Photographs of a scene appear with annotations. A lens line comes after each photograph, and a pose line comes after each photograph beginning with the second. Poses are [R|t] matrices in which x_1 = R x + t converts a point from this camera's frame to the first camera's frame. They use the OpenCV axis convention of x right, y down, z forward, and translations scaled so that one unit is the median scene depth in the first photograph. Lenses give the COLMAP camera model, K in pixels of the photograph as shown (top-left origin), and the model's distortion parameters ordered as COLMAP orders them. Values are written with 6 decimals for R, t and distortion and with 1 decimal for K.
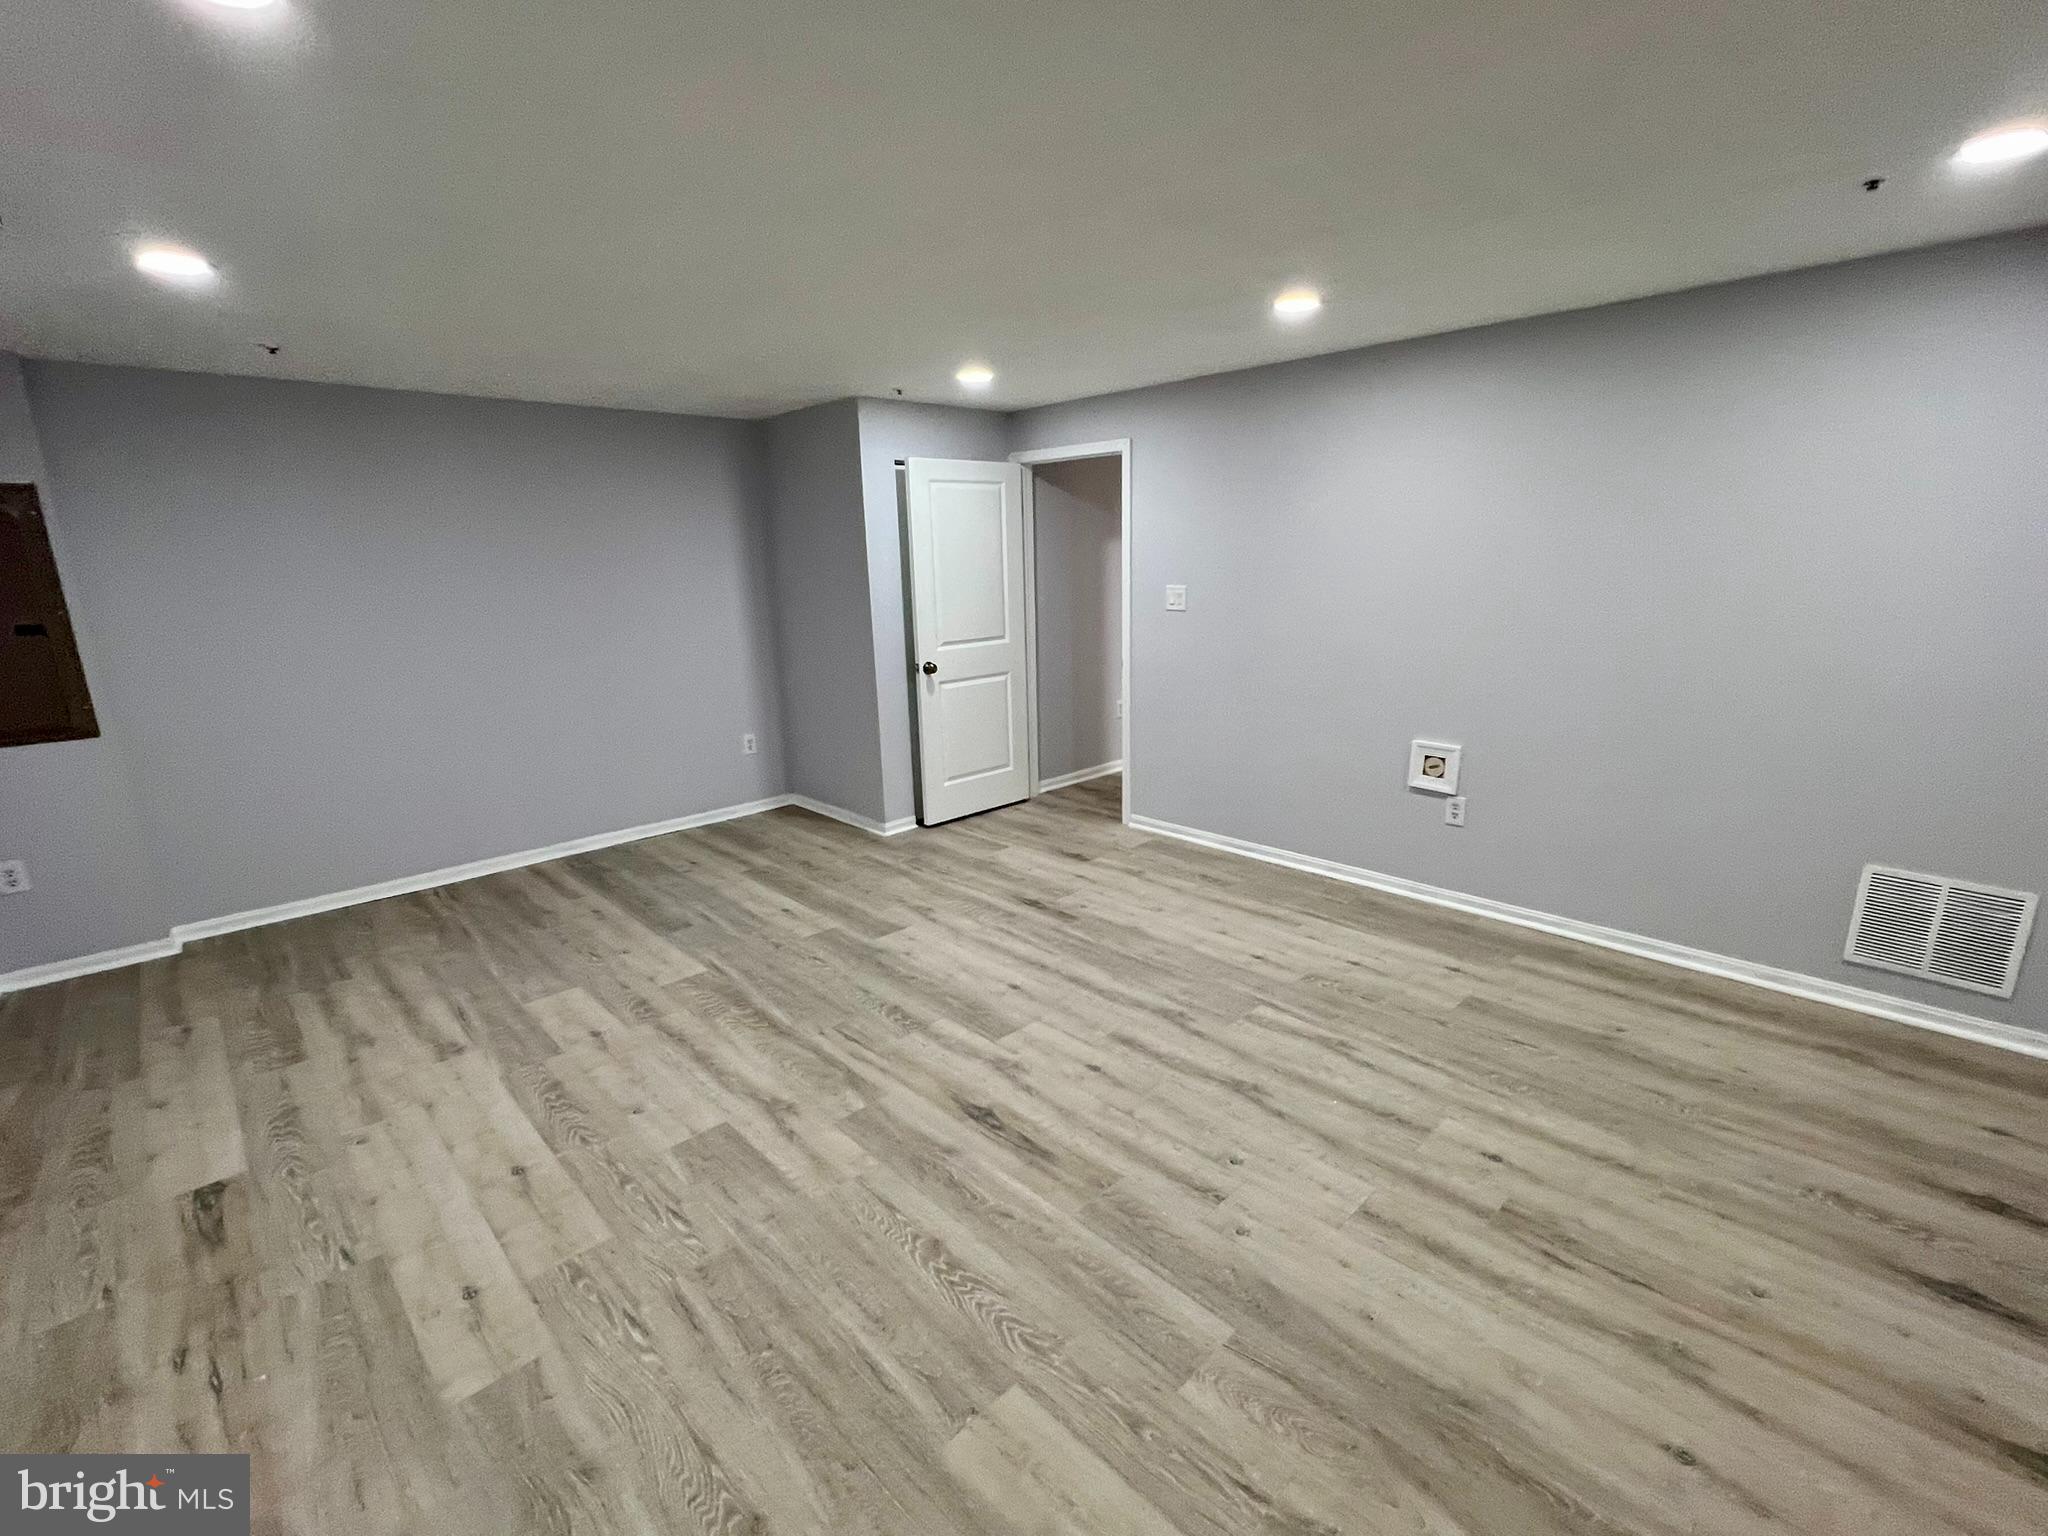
lens RADIAL K [[922.5, 0, 1021.0], [0, 922.5, 774.8], [0, 0, 1]] dist [-0.002933, 0.001000]
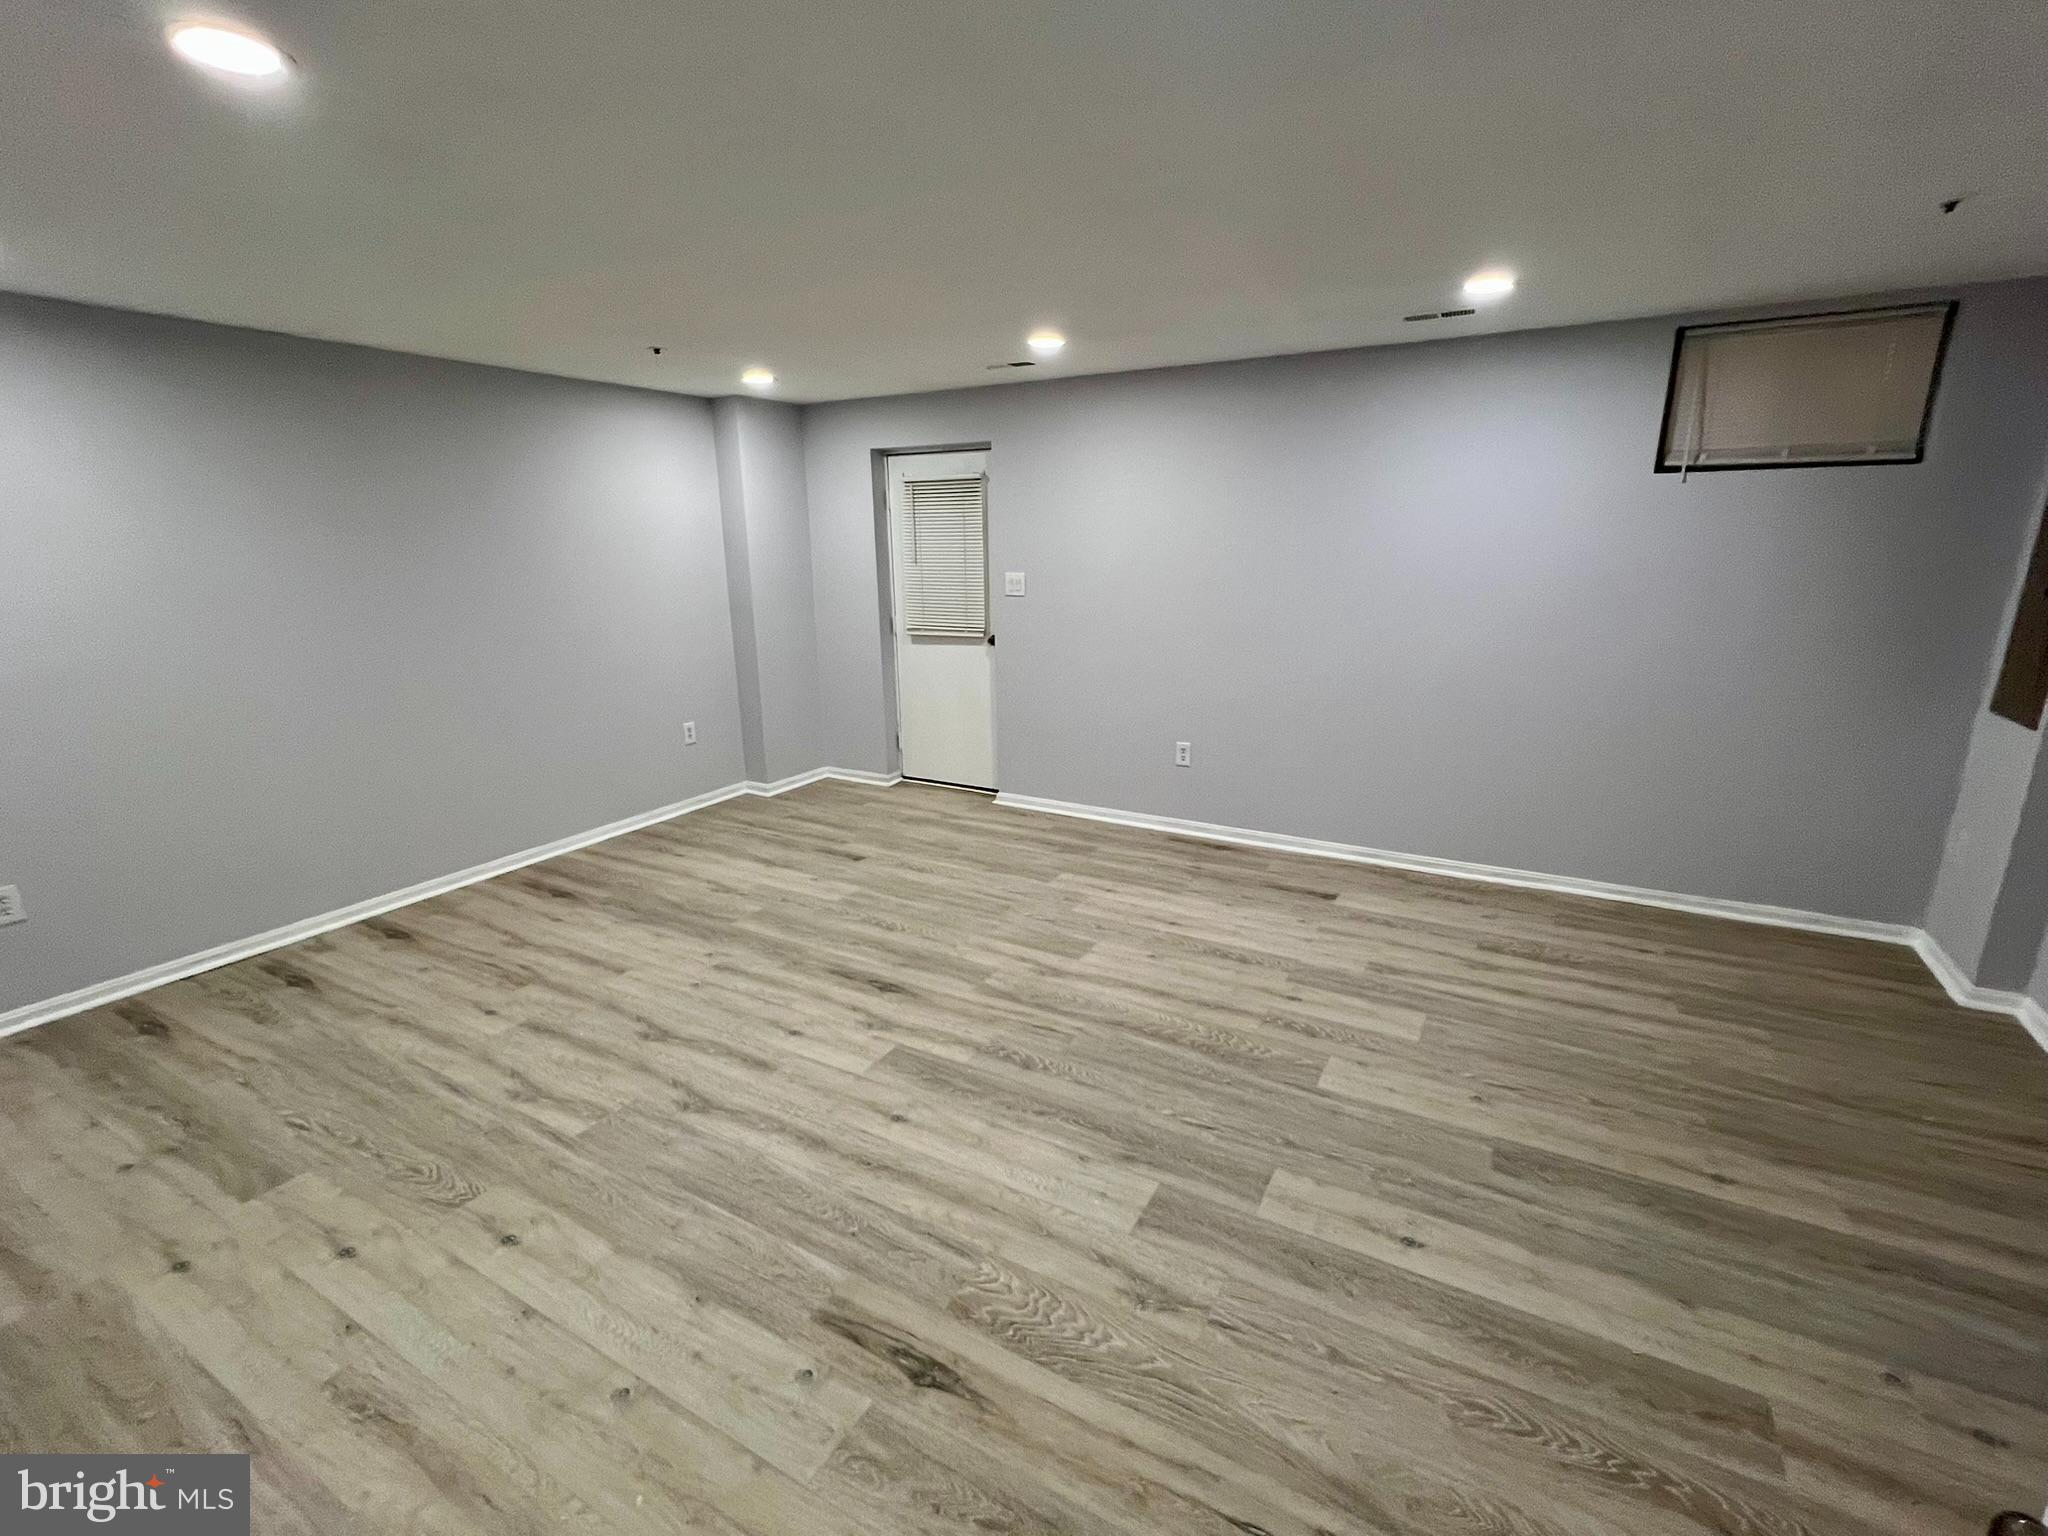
lens RADIAL K [[922.5, 0, 1035.5], [0, 922.5, 769.6], [0, 0, 1]] dist [-0.002933, 0.001000]
pose [[-0.953824, 0.110132, -0.279446, 0.078173], [-0.035602, 0.882343, 0.469258, -0.456216], [0.298248, 0.457539, -0.837679, 1.818169]]
